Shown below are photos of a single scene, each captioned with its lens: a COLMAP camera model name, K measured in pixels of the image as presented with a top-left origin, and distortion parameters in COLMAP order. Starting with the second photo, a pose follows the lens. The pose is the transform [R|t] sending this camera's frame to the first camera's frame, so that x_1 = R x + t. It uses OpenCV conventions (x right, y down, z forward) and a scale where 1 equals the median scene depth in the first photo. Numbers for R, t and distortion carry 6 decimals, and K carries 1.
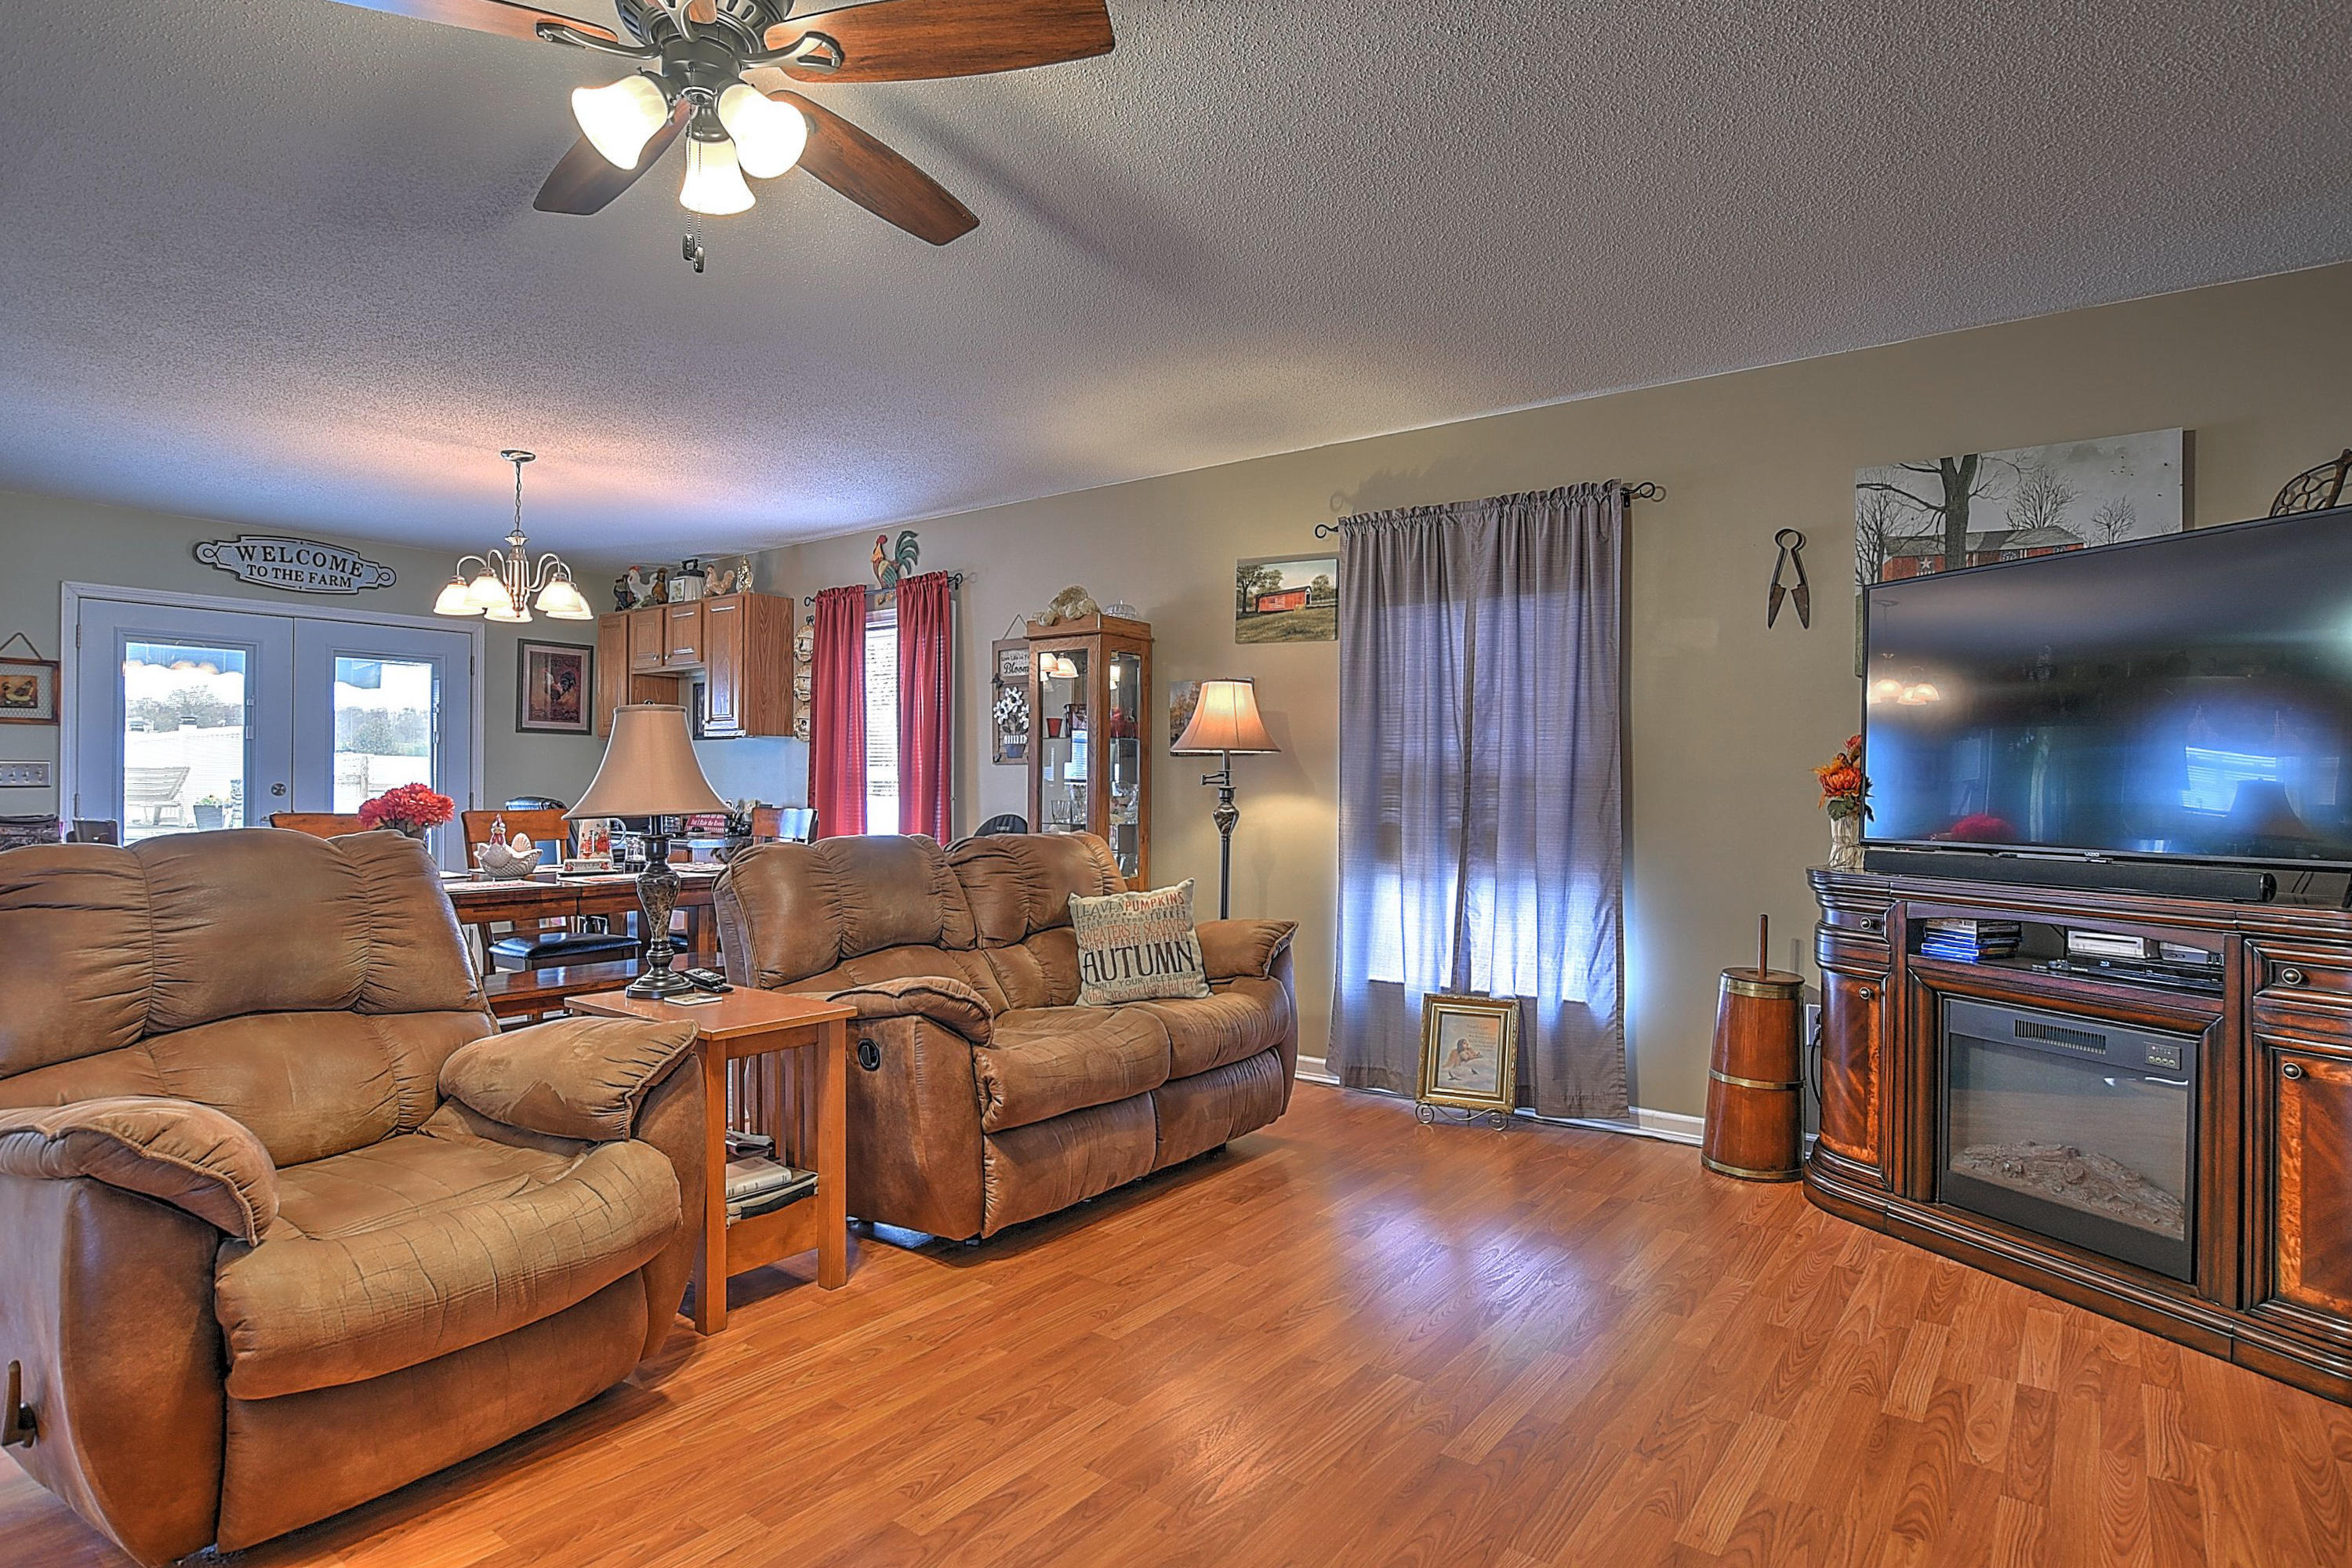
lens RADIAL K [[1233.9, 0, 1181.8], [0, 1233.9, 782.6], [0, 0, 1]] dist [-0.021761, 0.003456]
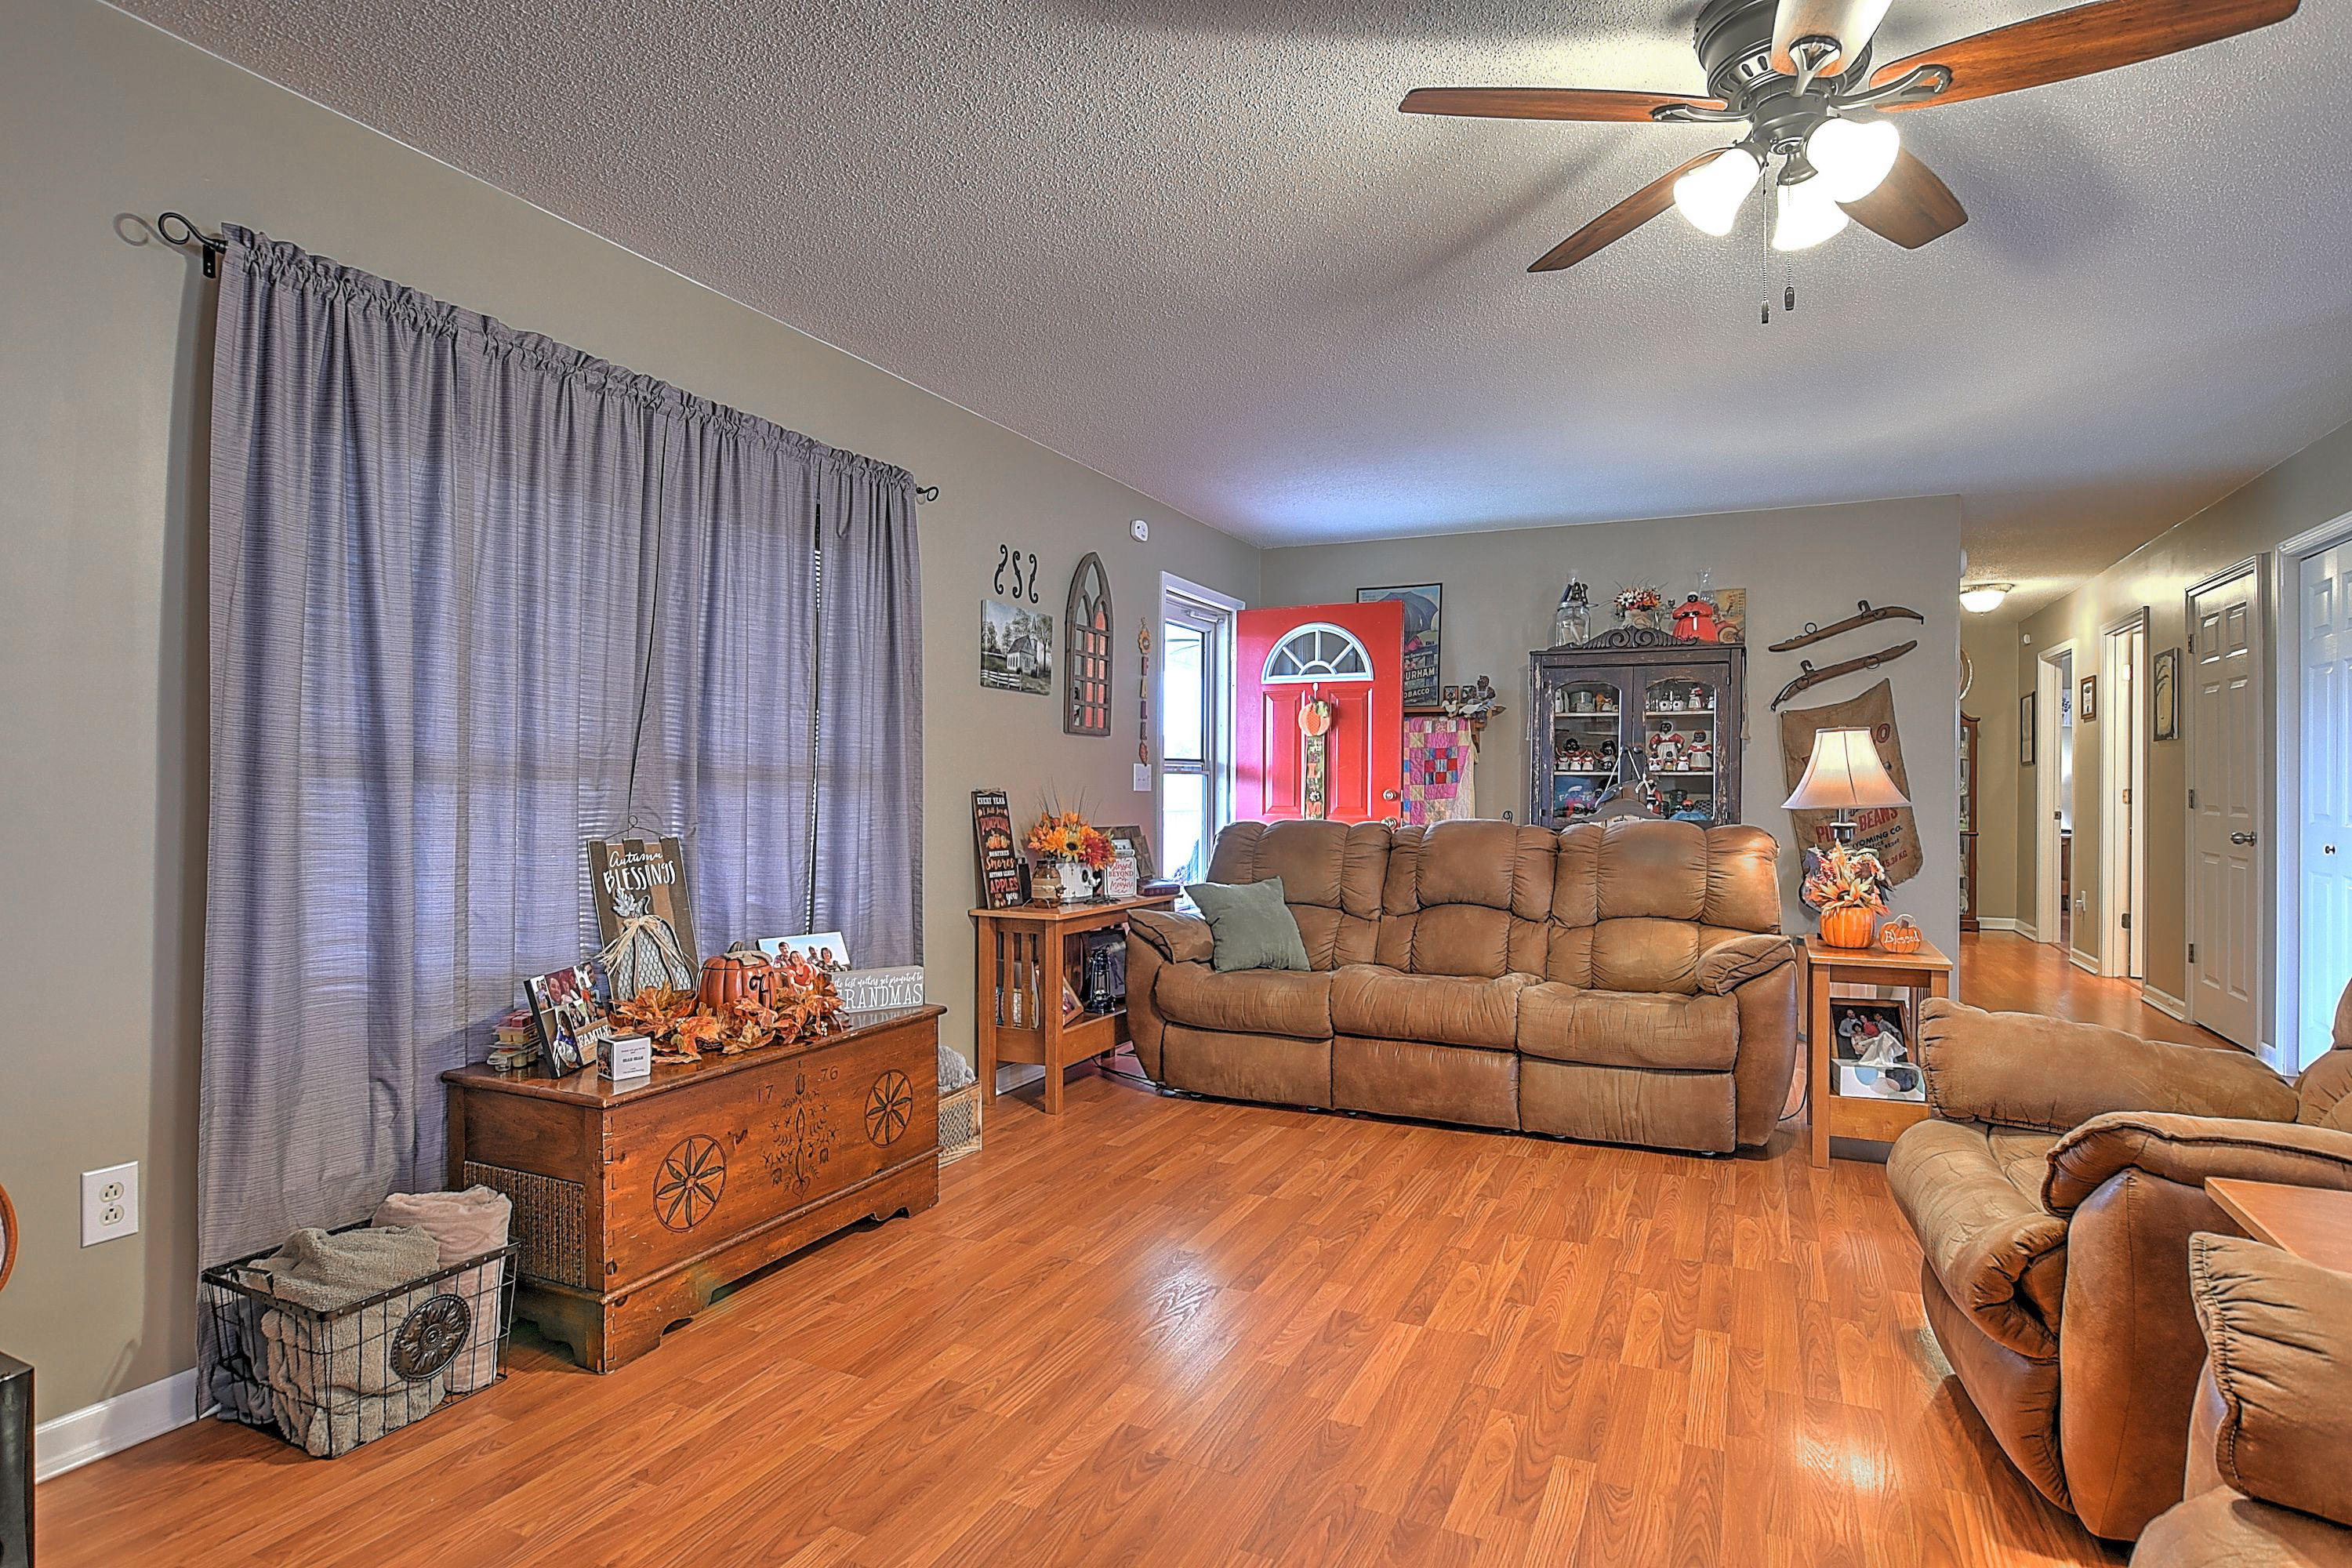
lens RADIAL K [[1233.9, 0, 1173.4], [0, 1233.9, 782.8], [0, 0, 1]] dist [-0.021761, 0.003456]
pose [[-0.977957, -0.007165, -0.208684, 0.164236], [-0.005661, 0.999954, -0.007804, 0.005220], [0.208730, -0.006451, -0.977952, 0.907232]]
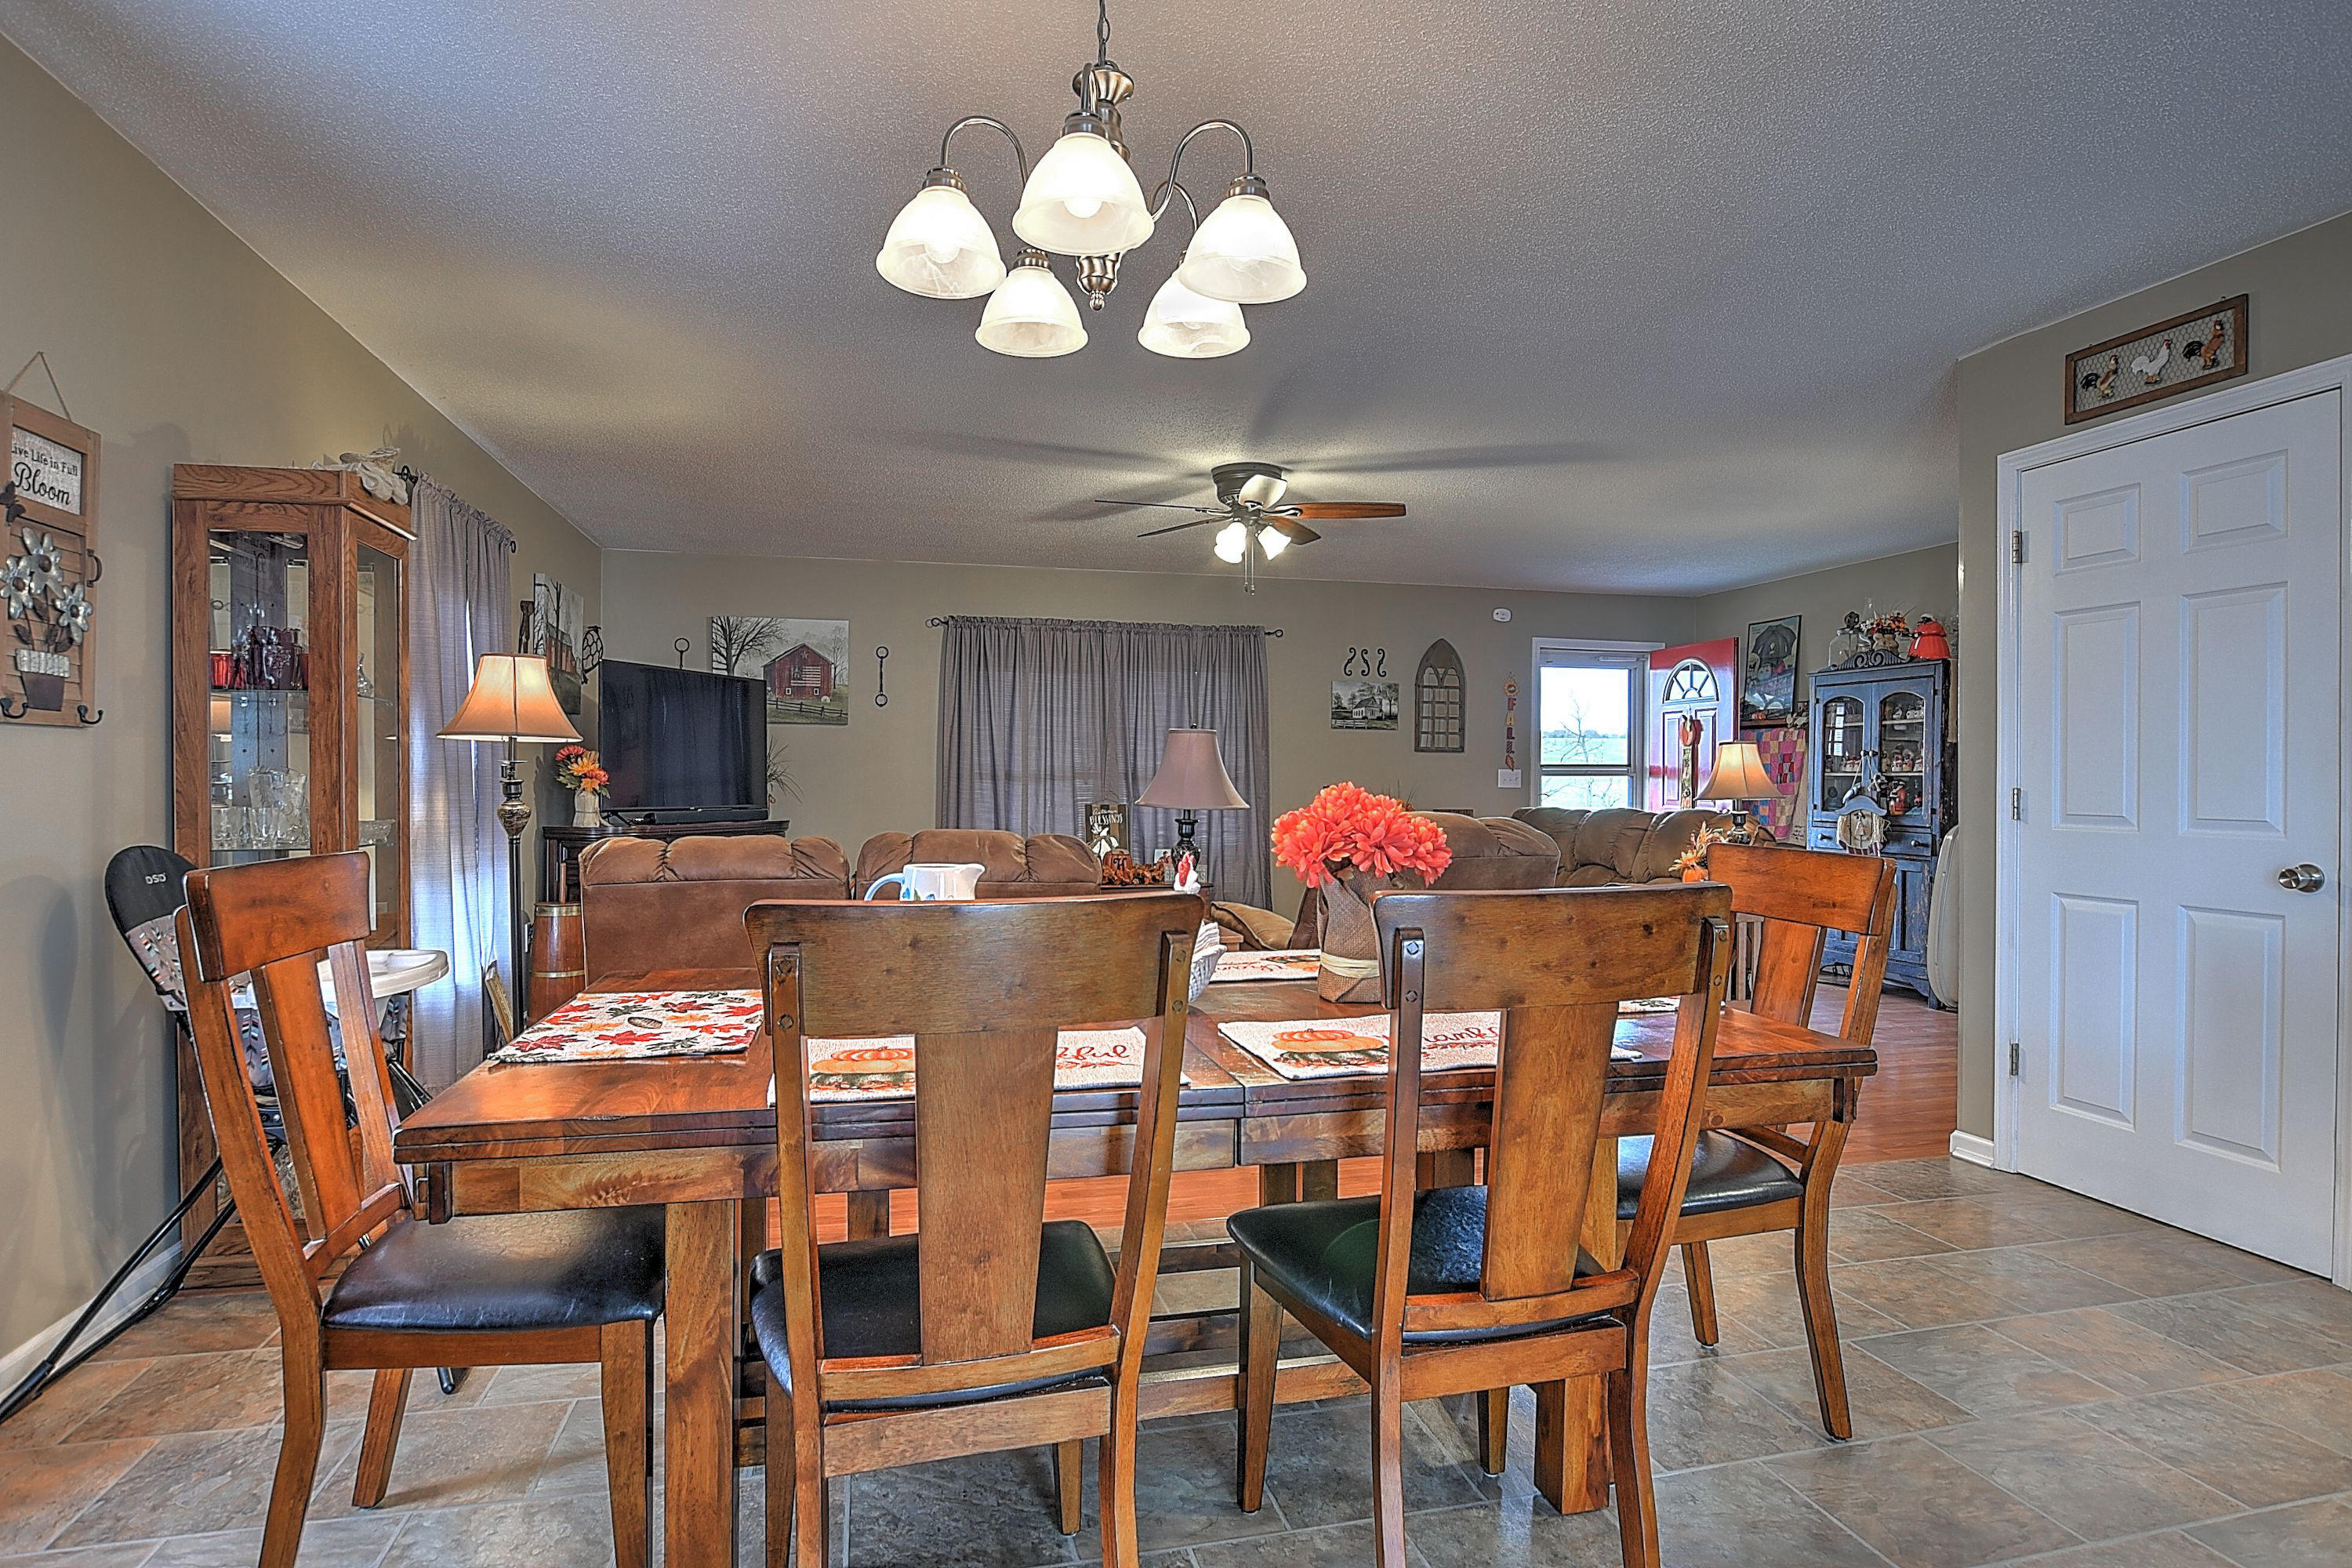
lens RADIAL K [[1233.9, 0, 1182.6], [0, 1233.9, 777.3], [0, 0, 1]] dist [-0.021761, 0.003456]
pose [[-0.777763, -0.006106, 0.628529, -0.930609], [-0.010385, 0.999941, -0.003136, -0.000576], [-0.628472, -0.008966, -0.777780, 1.486311]]
